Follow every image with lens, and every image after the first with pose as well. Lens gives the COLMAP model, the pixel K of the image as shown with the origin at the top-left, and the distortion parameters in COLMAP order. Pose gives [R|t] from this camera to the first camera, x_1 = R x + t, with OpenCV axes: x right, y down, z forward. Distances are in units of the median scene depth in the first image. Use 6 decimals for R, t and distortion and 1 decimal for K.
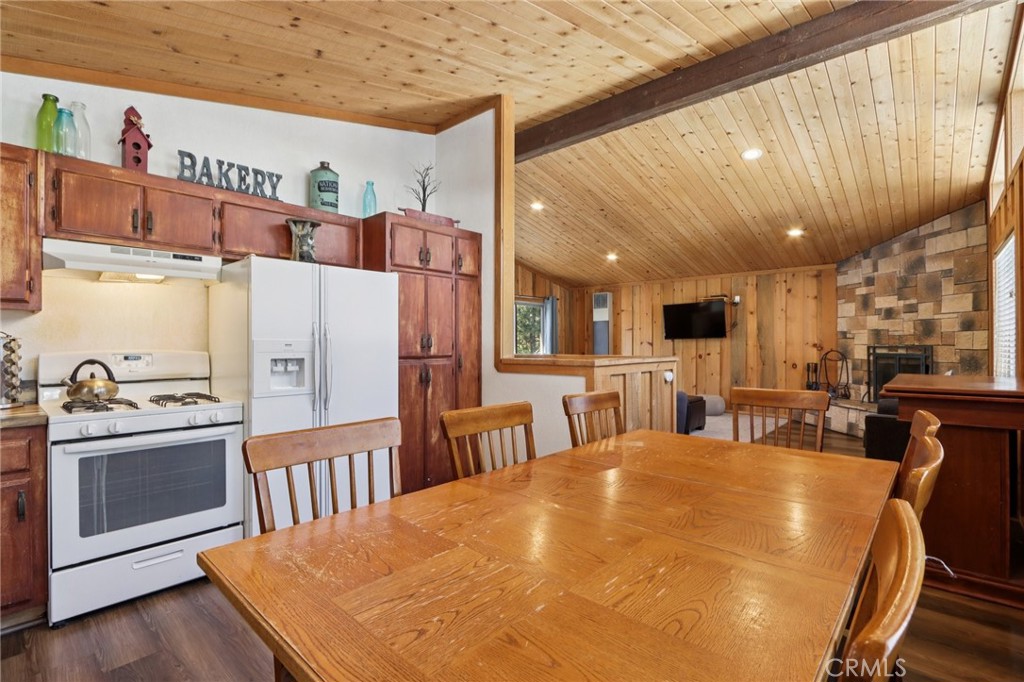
lens RADIAL K [[476.4, 0, 513.7], [0, 476.4, 346.4], [0, 0, 1]] dist [-0.013377, 0.002327]
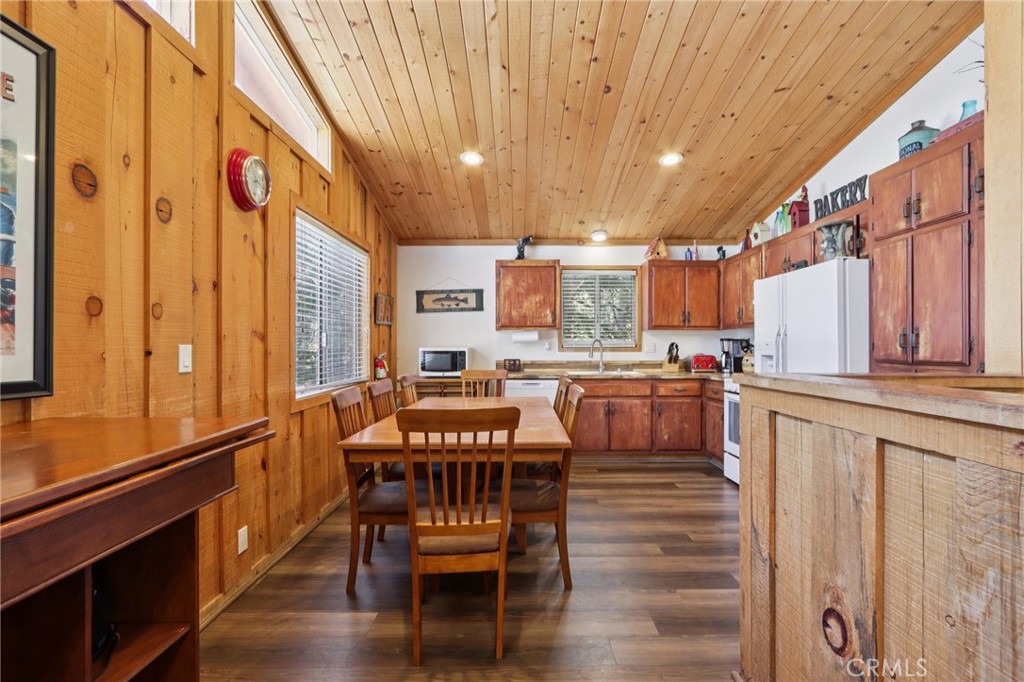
lens RADIAL K [[476.4, 0, 513.3], [0, 476.4, 345.3], [0, 0, 1]] dist [-0.013377, 0.002327]
pose [[-0.749732, 0.001850, -0.661738, 0.489026], [0.001360, 0.999998, 0.001255, -0.001690], [0.661740, 0.000041, -0.749734, 0.839349]]
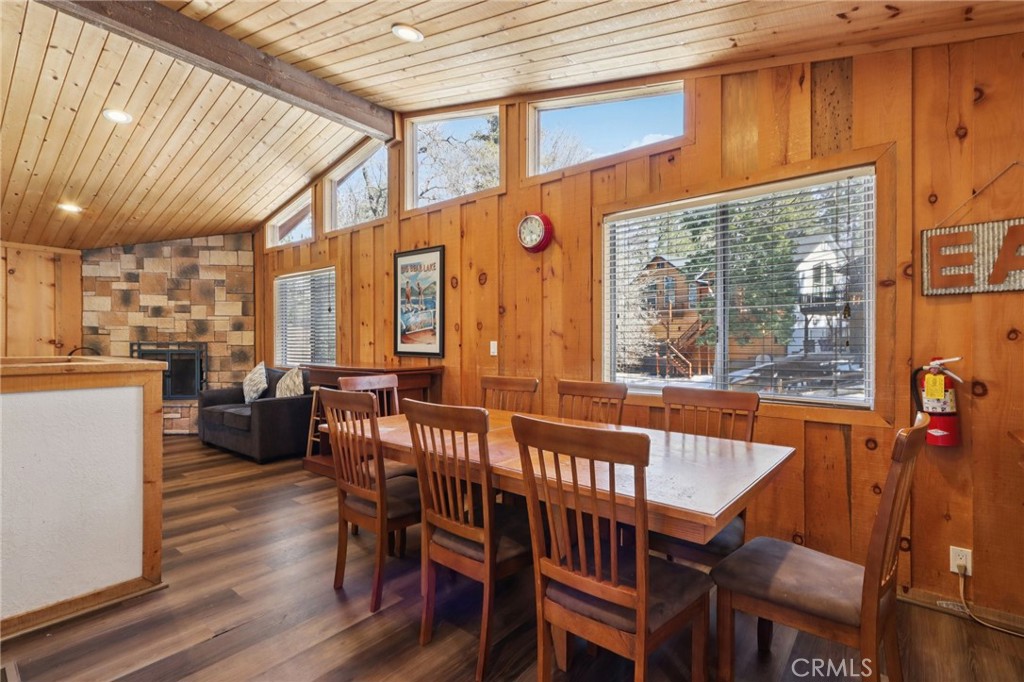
lens RADIAL K [[476.4, 0, 534.1], [0, 476.4, 347.5], [0, 0, 1]] dist [-0.013377, 0.002327]
pose [[-0.075708, -0.007402, 0.997103, -0.409416], [-0.000235, 0.999973, 0.007406, 0.002195], [-0.997130, 0.000326, -0.075707, 0.324482]]
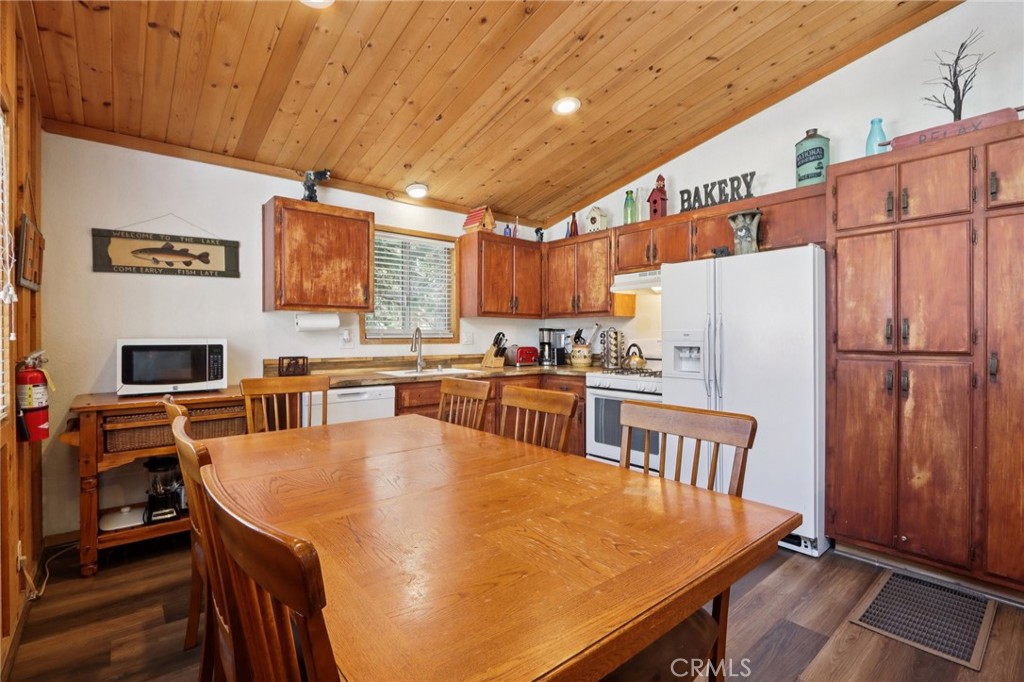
lens RADIAL K [[476.4, 0, 513.9], [0, 476.4, 338.9], [0, 0, 1]] dist [-0.013377, 0.002327]
pose [[-0.137756, 0.007663, -0.990437, 0.410963], [-0.001696, 0.999967, 0.007973, -0.000879], [0.990465, 0.002778, -0.137738, 0.415245]]
